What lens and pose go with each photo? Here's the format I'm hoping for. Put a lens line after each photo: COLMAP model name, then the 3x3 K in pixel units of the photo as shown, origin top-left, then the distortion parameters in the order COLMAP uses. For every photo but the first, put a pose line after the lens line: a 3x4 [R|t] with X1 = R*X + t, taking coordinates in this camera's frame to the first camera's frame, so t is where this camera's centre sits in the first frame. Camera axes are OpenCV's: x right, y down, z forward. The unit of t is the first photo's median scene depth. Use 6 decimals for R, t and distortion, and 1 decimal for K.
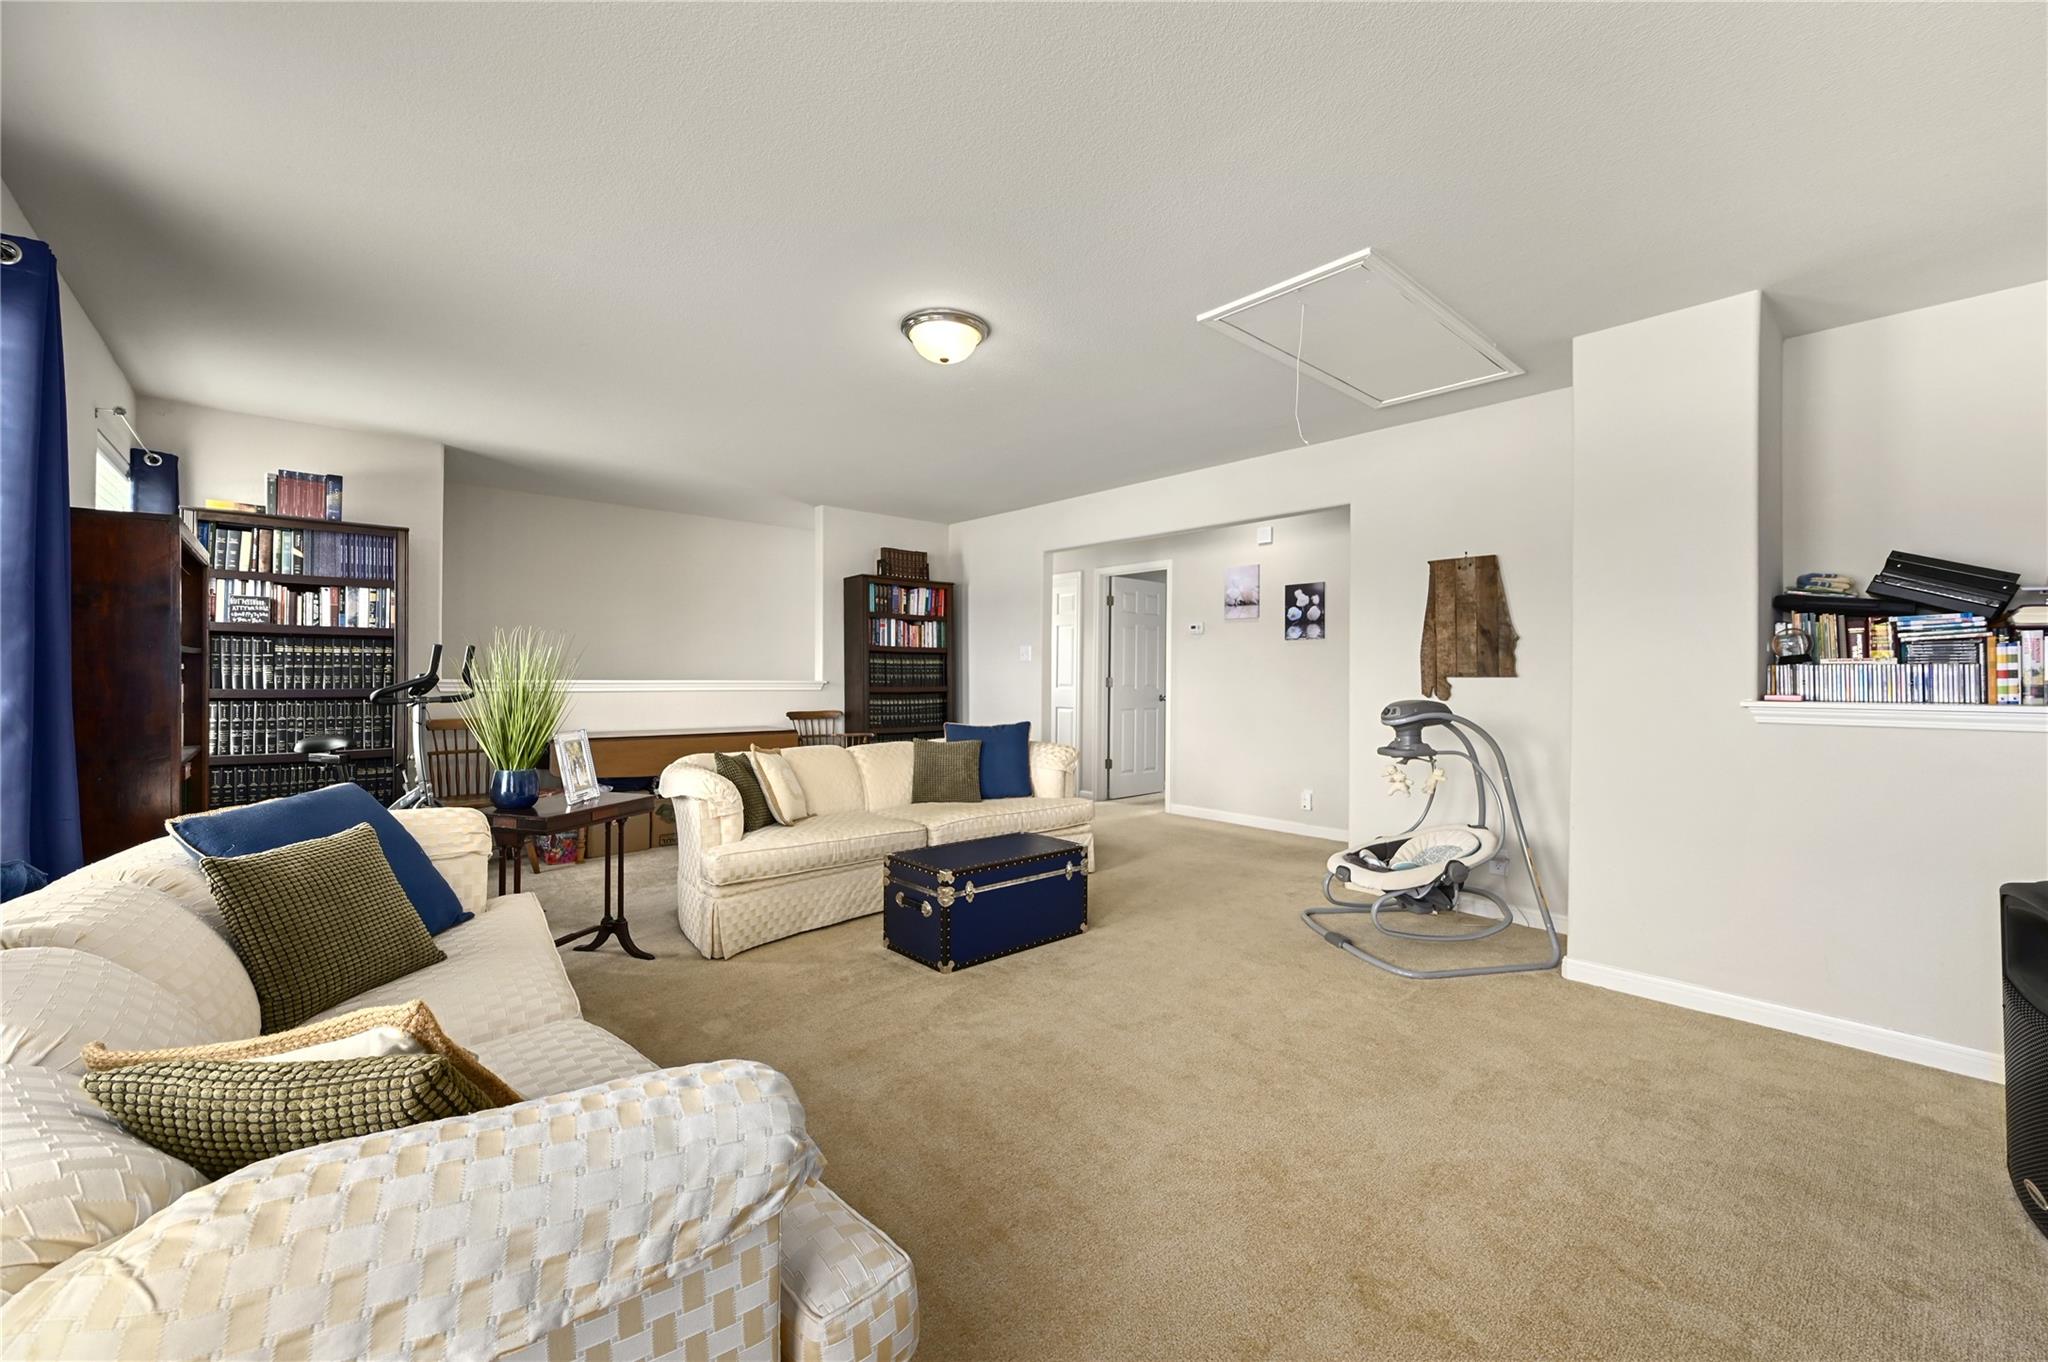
lens RADIAL K [[811.4, 0, 1031.3], [0, 811.4, 672.3], [0, 0, 1]] dist [-0.000009, -0.000004]
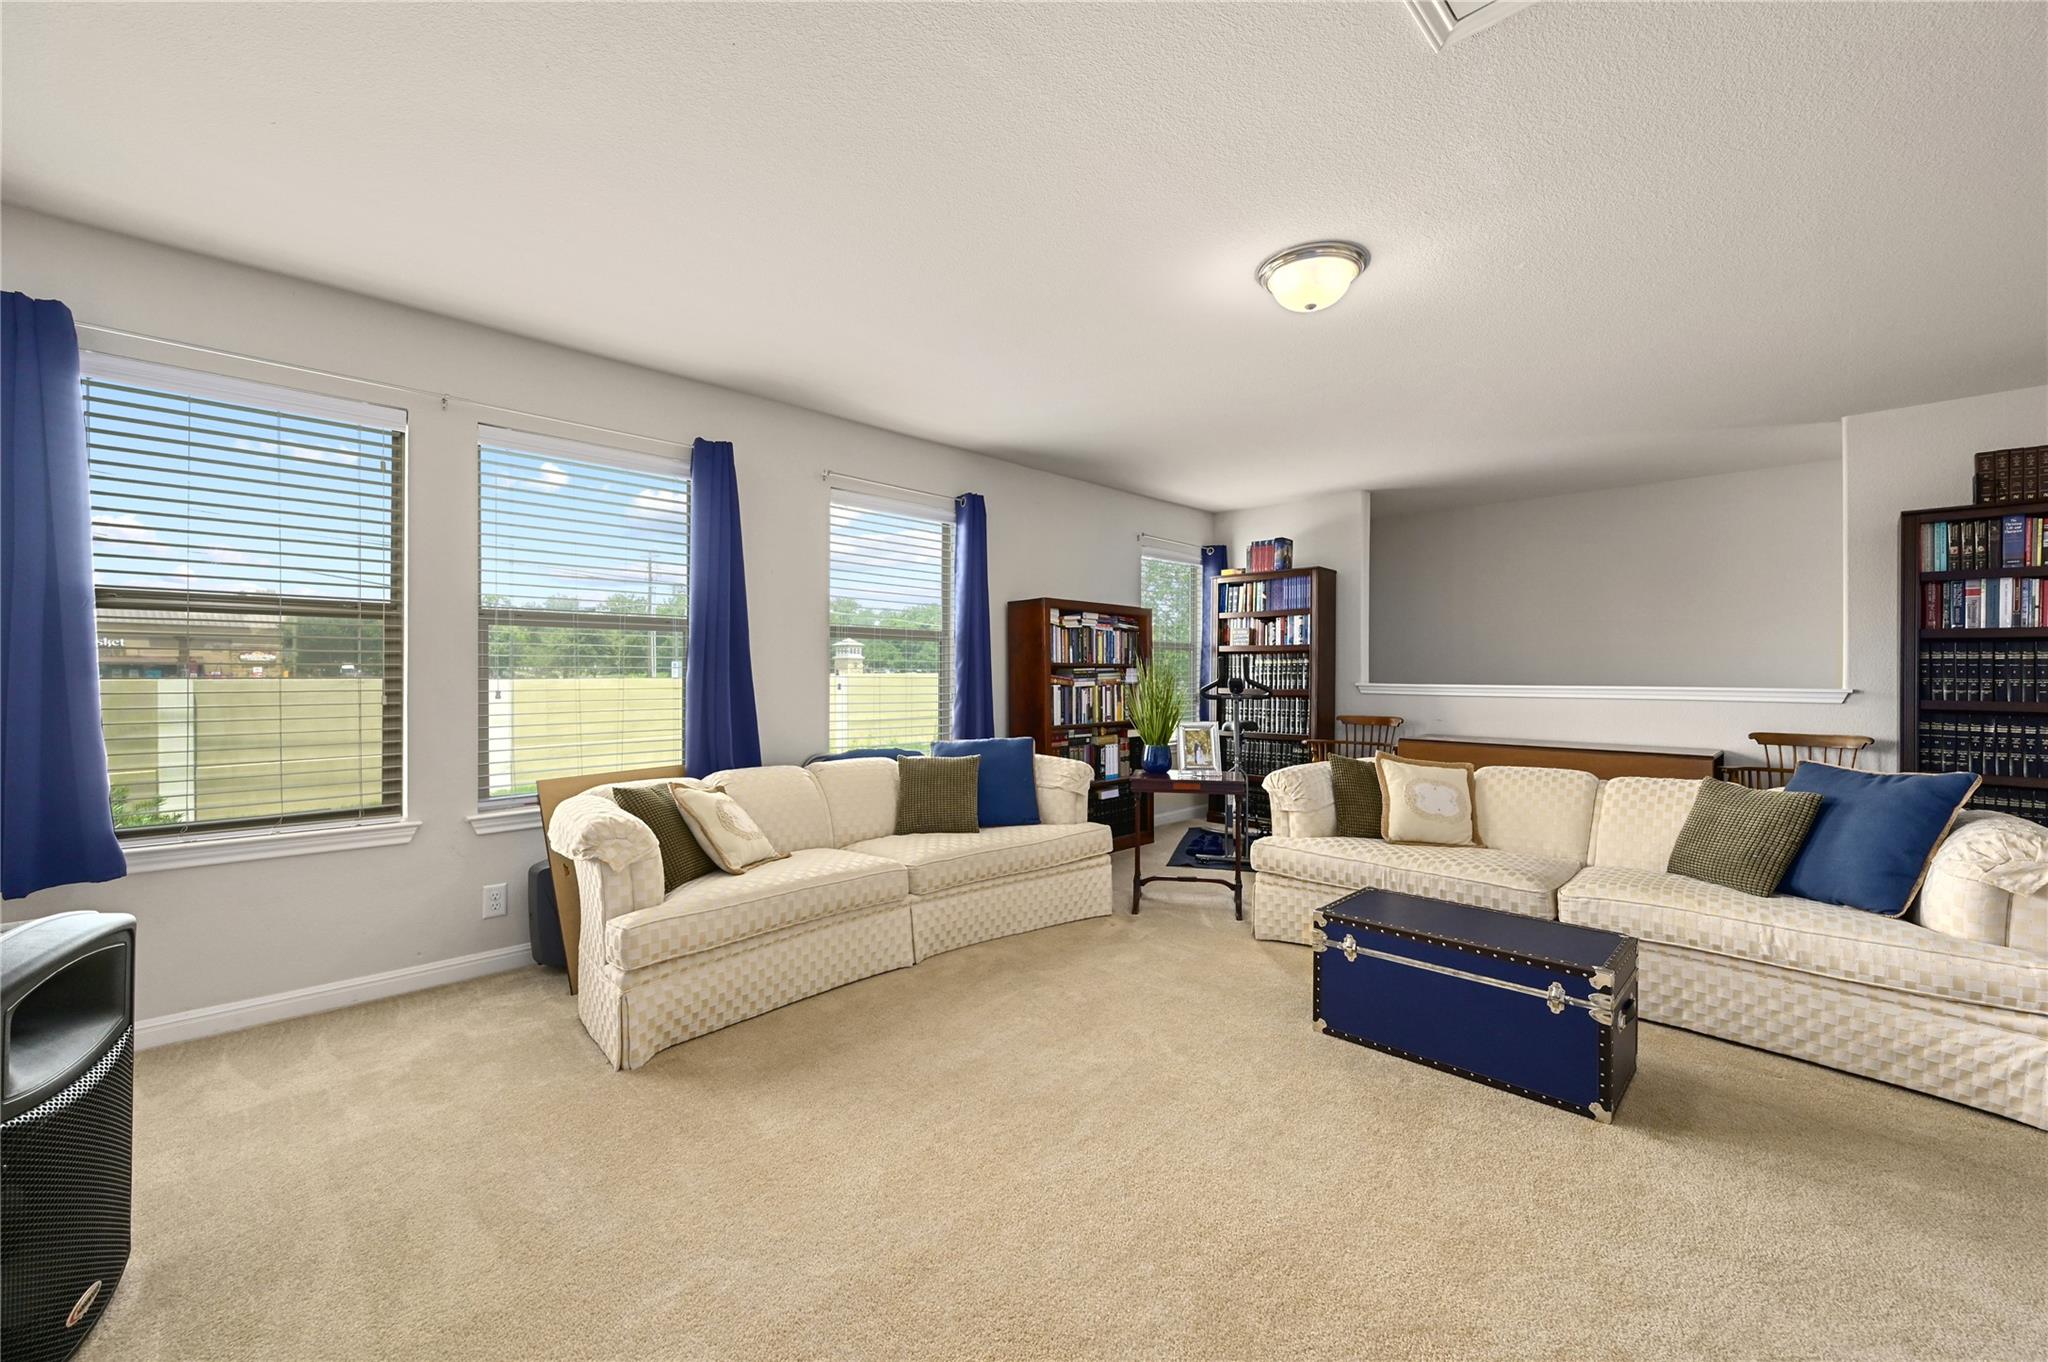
lens RADIAL K [[823.5, 0, 1022.0], [0, 823.5, 674.0], [0, 0, 1]] dist [0.000228, 0.000029]
pose [[0.054437, -0.007840, -0.998486, 0.539457], [0.001455, 0.999969, -0.007773, 0.003979], [0.998516, -0.001030, 0.054447, 0.471180]]
